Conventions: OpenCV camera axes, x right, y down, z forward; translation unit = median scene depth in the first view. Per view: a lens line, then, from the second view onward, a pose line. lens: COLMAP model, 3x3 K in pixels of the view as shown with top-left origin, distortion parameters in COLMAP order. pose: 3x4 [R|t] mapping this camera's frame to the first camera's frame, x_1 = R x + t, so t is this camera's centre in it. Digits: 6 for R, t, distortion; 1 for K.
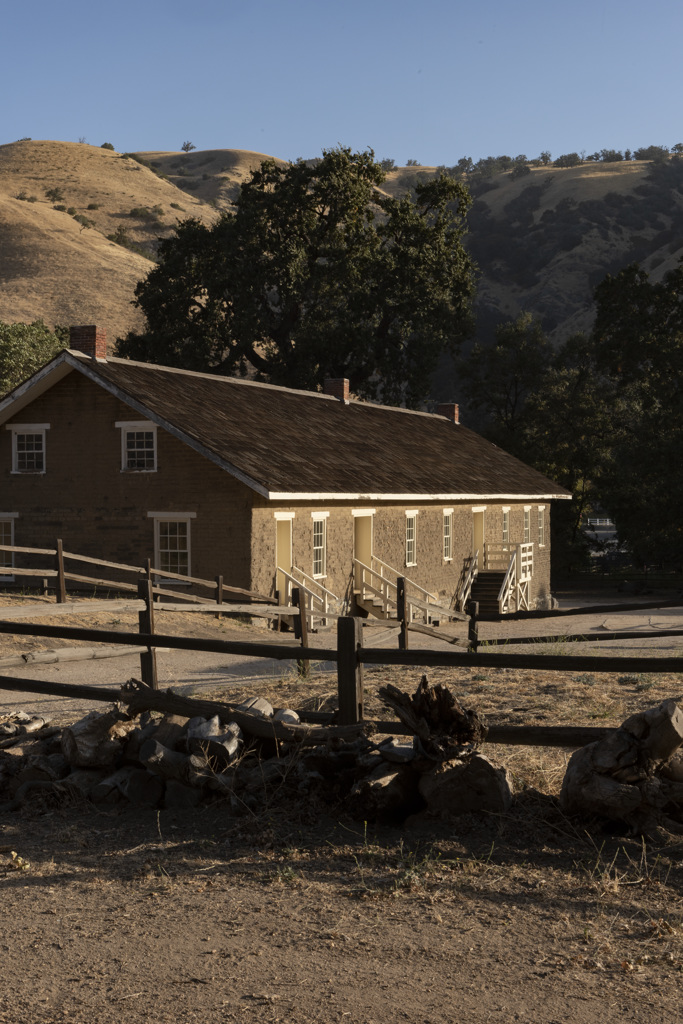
lens RADIAL K [[1520.8, 0, 341.5], [0, 1520.8, 512.0], [0, 0, 1]] dist [0.015650, 0.002581]
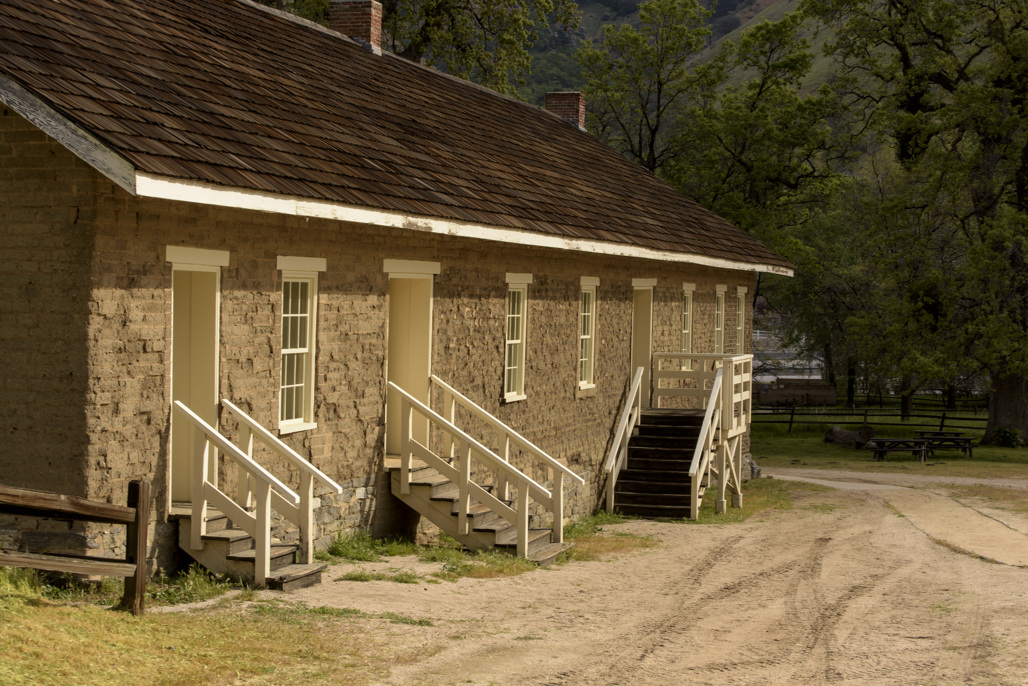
lens RADIAL K [[2073.5, 0, 514.0], [0, 2073.5, 343.0], [0, 0, 1]] dist [-0.045968, -0.127183]
pose [[0.997122, 0.021177, 0.072793, 0.001575], [-0.022067, 0.999691, 0.011444, 0.013286], [-0.072528, -0.013017, 0.997281, 0.440072]]
